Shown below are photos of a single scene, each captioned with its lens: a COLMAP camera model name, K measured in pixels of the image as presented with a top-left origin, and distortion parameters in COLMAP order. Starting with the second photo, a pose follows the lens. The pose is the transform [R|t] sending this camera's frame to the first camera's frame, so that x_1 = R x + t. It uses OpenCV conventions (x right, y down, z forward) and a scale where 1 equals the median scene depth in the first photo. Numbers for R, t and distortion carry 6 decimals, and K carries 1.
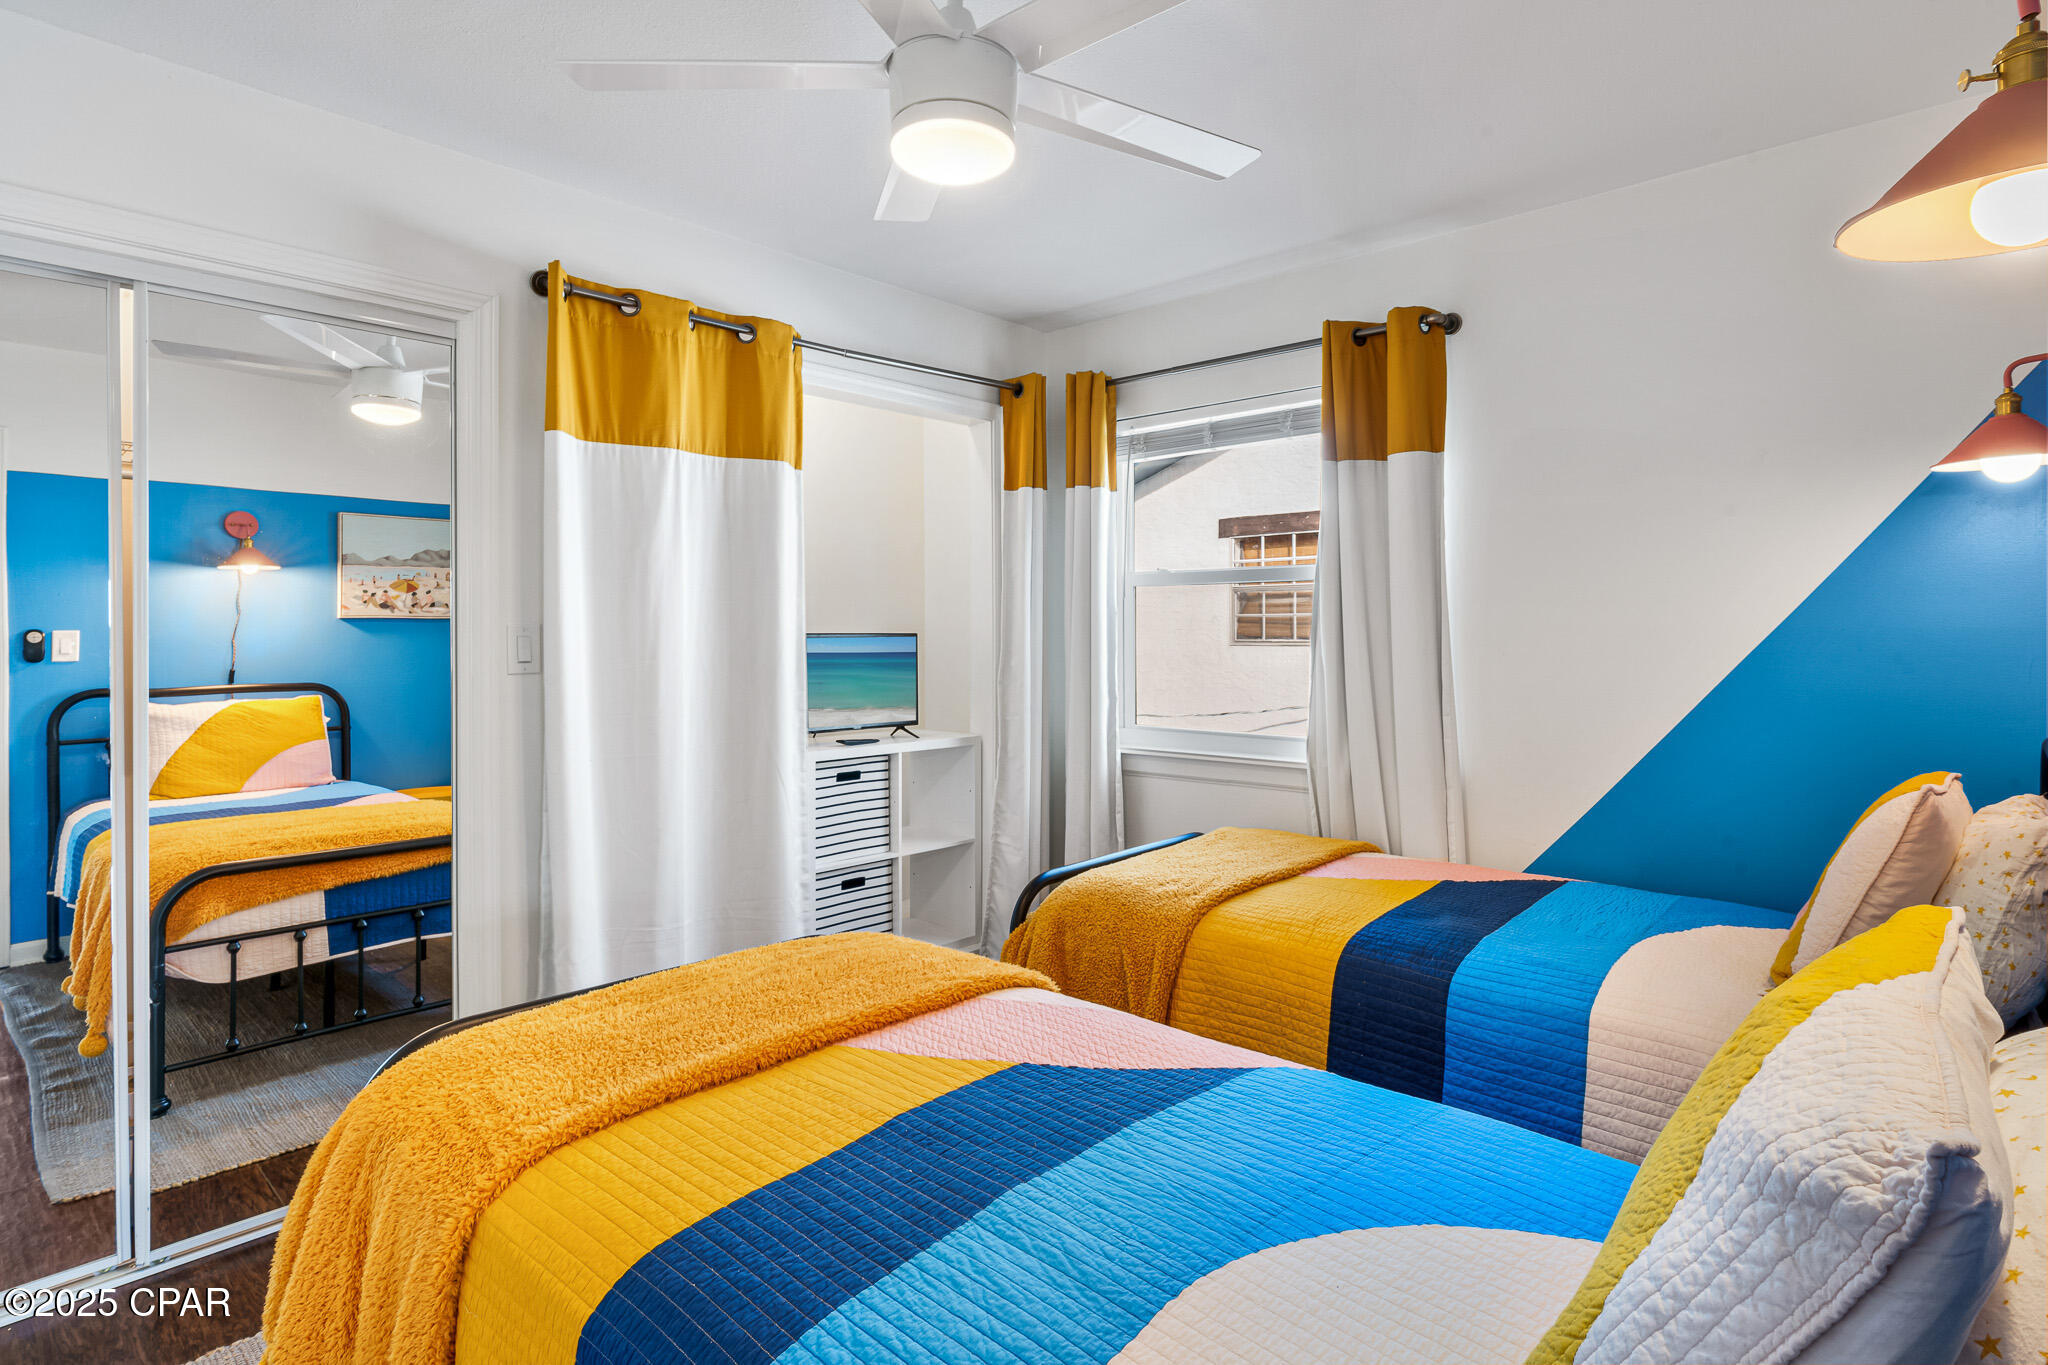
lens RADIAL K [[1068.0, 0, 1022.6], [0, 1068.0, 654.4], [0, 0, 1]] dist [0.002005, 0.000158]
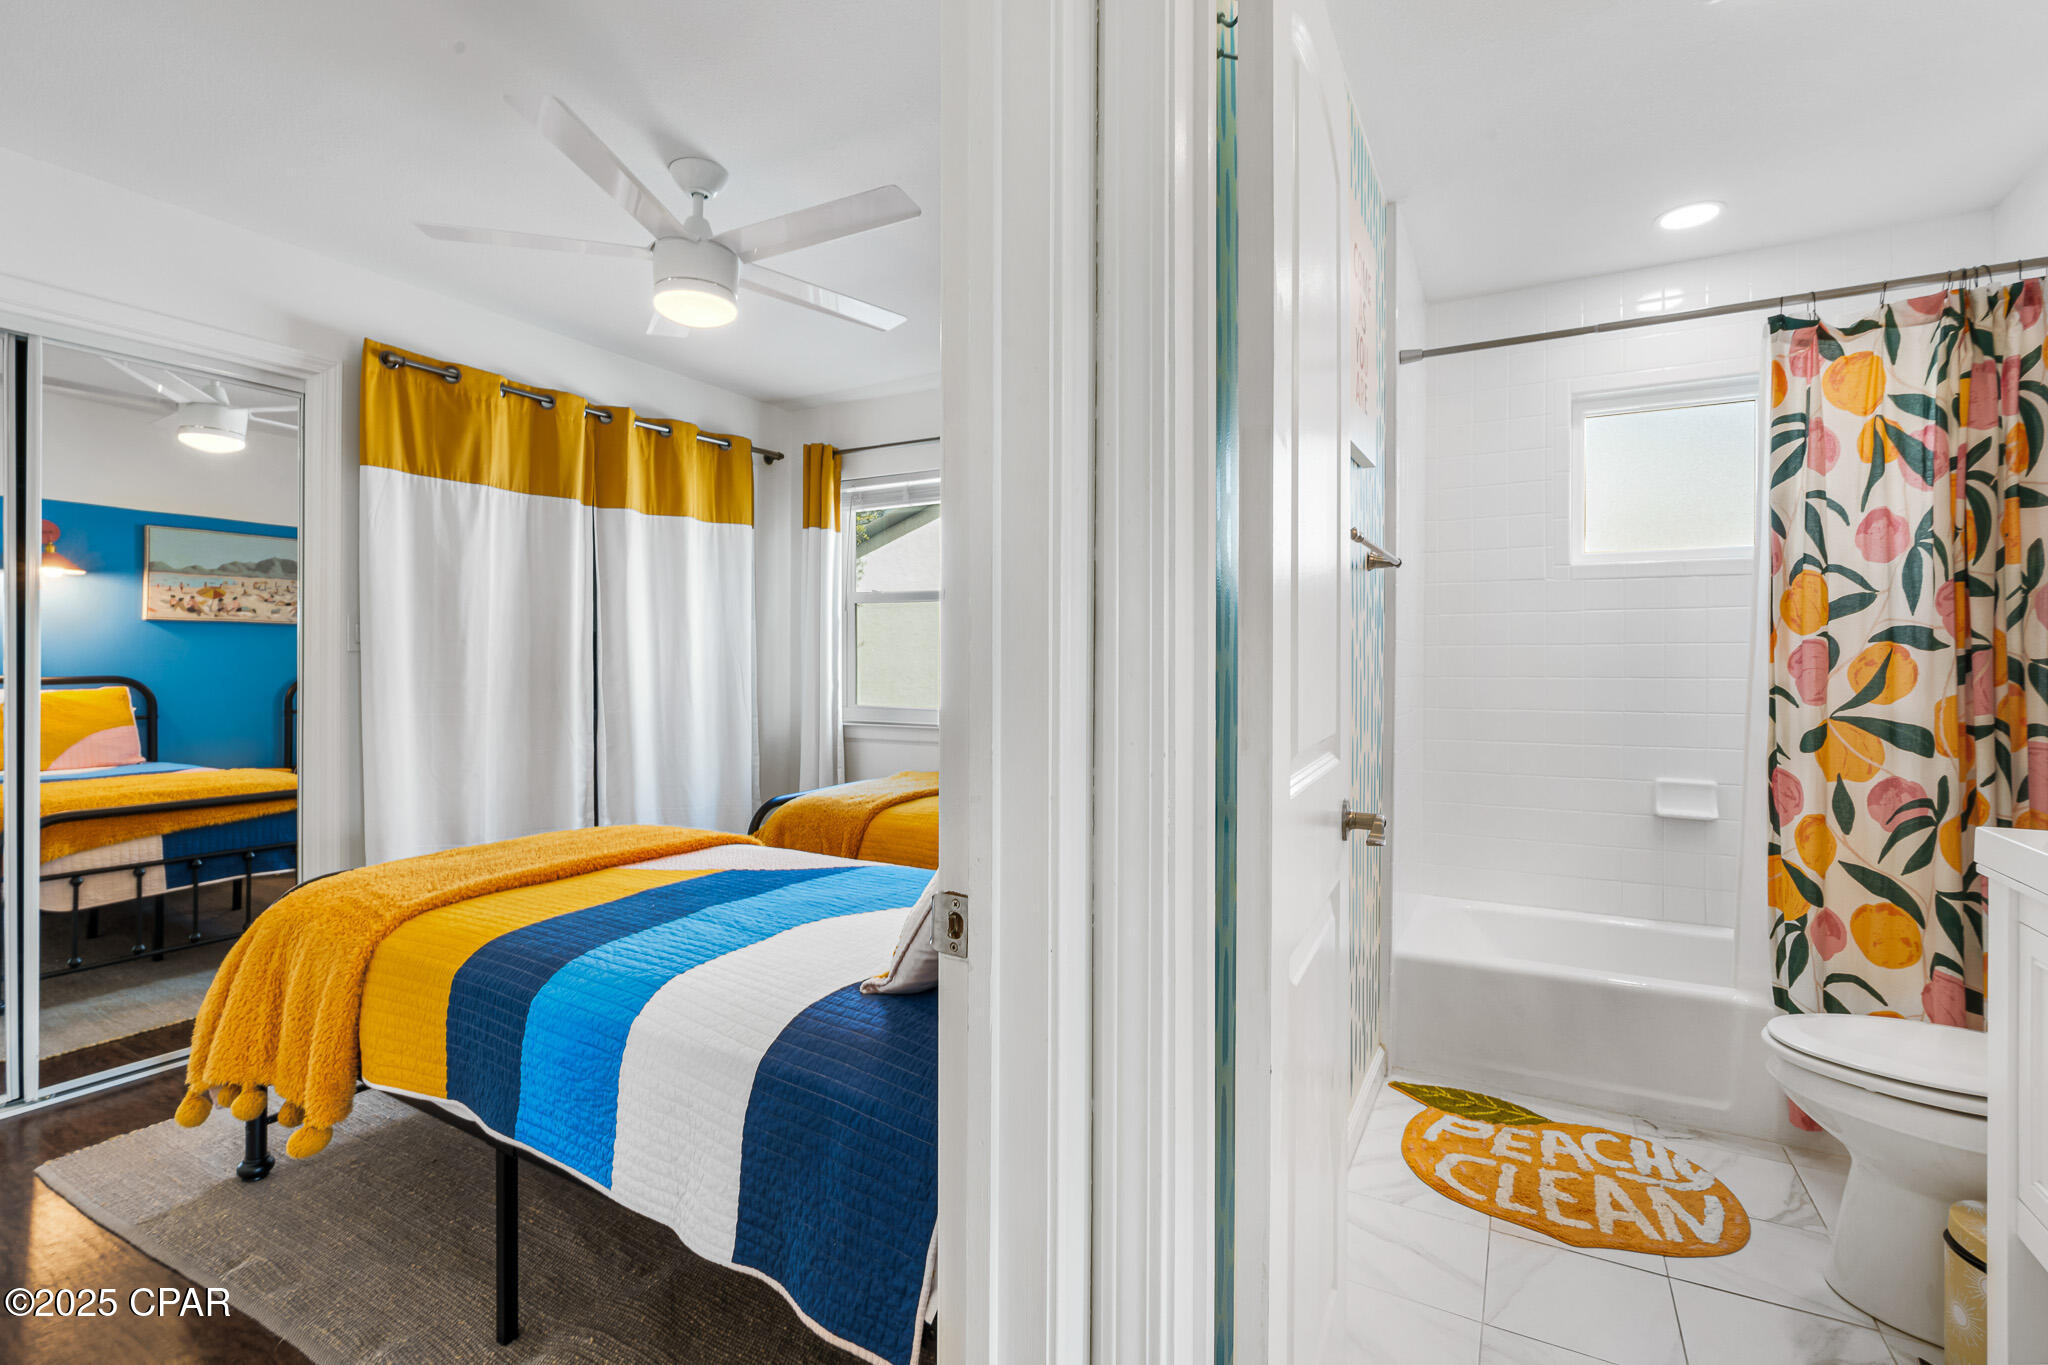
lens RADIAL K [[929.0, 0, 1022.7], [0, 929.0, 672.2], [0, 0, 1]] dist [0.000441, 0.001163]
pose [[0.973633, 0.005260, 0.228060, 0.054245], [-0.003259, 0.999953, -0.009149, 0.043207], [-0.228097, 0.008165, 0.973604, -0.250688]]
